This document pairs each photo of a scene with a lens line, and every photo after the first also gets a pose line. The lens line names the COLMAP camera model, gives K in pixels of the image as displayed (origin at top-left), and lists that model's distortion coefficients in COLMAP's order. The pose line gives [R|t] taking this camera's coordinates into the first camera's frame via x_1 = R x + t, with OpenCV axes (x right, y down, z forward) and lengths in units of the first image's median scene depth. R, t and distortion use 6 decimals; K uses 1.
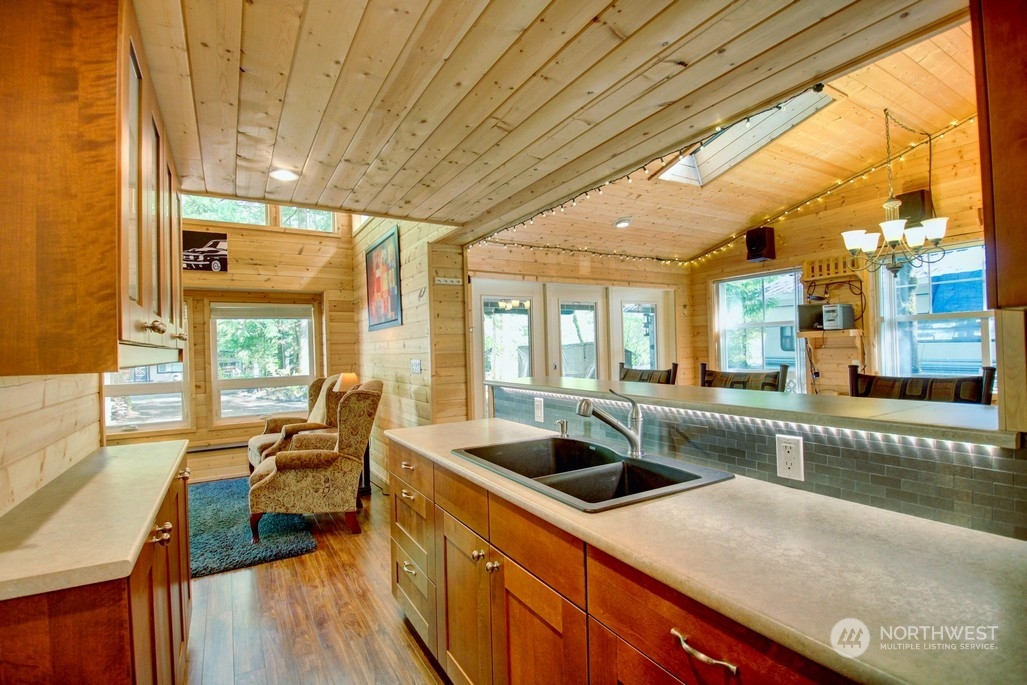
lens RADIAL K [[478.7, 0, 510.7], [0, 478.7, 346.5], [0, 0, 1]] dist [-0.003817, -0.011483]
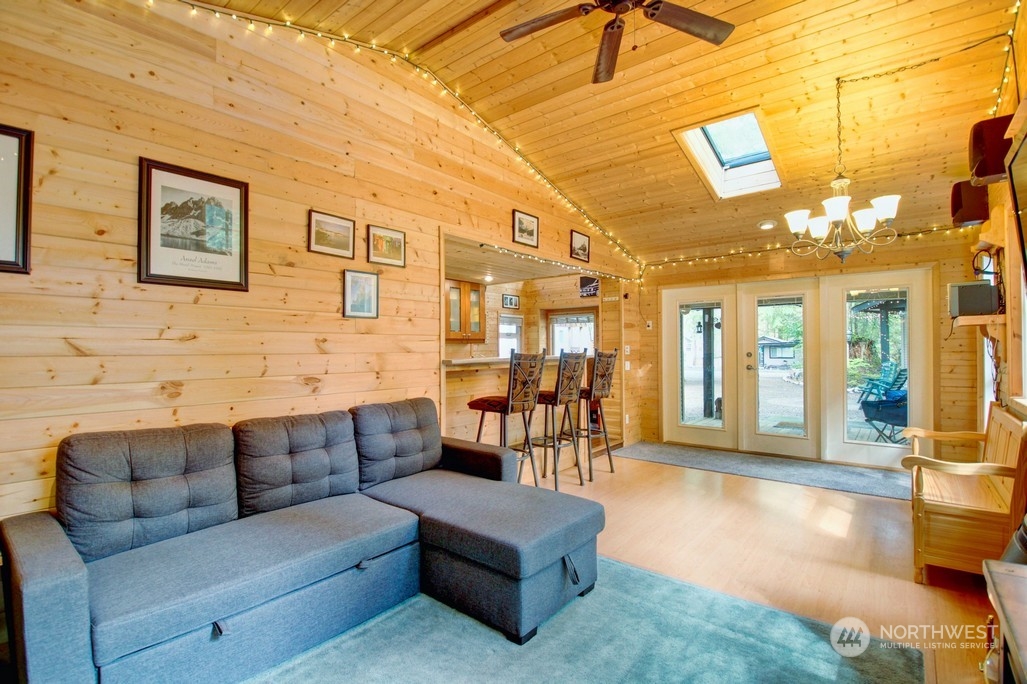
lens RADIAL K [[478.7, 0, 509.3], [0, 478.7, 342.2], [0, 0, 1]] dist [-0.003817, -0.011483]
pose [[0.339161, 0.011051, -0.940664, 0.980288], [0.002387, 0.999918, 0.012608, -0.002559], [0.940725, -0.006521, 0.339106, 0.047400]]
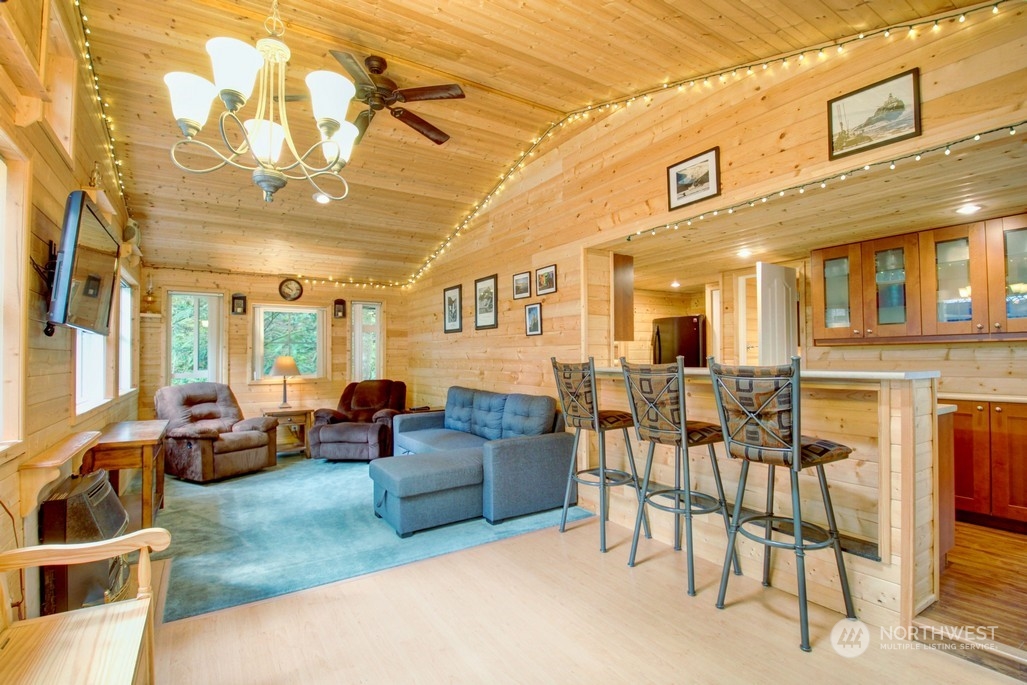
lens RADIAL K [[478.7, 0, 521.1], [0, 478.7, 344.8], [0, 0, 1]] dist [-0.003817, -0.011483]
pose [[-0.998384, 0.036001, -0.043969, 0.398189], [0.037310, 0.998874, -0.029318, 0.016714], [0.042864, -0.030912, -0.998603, 0.978619]]
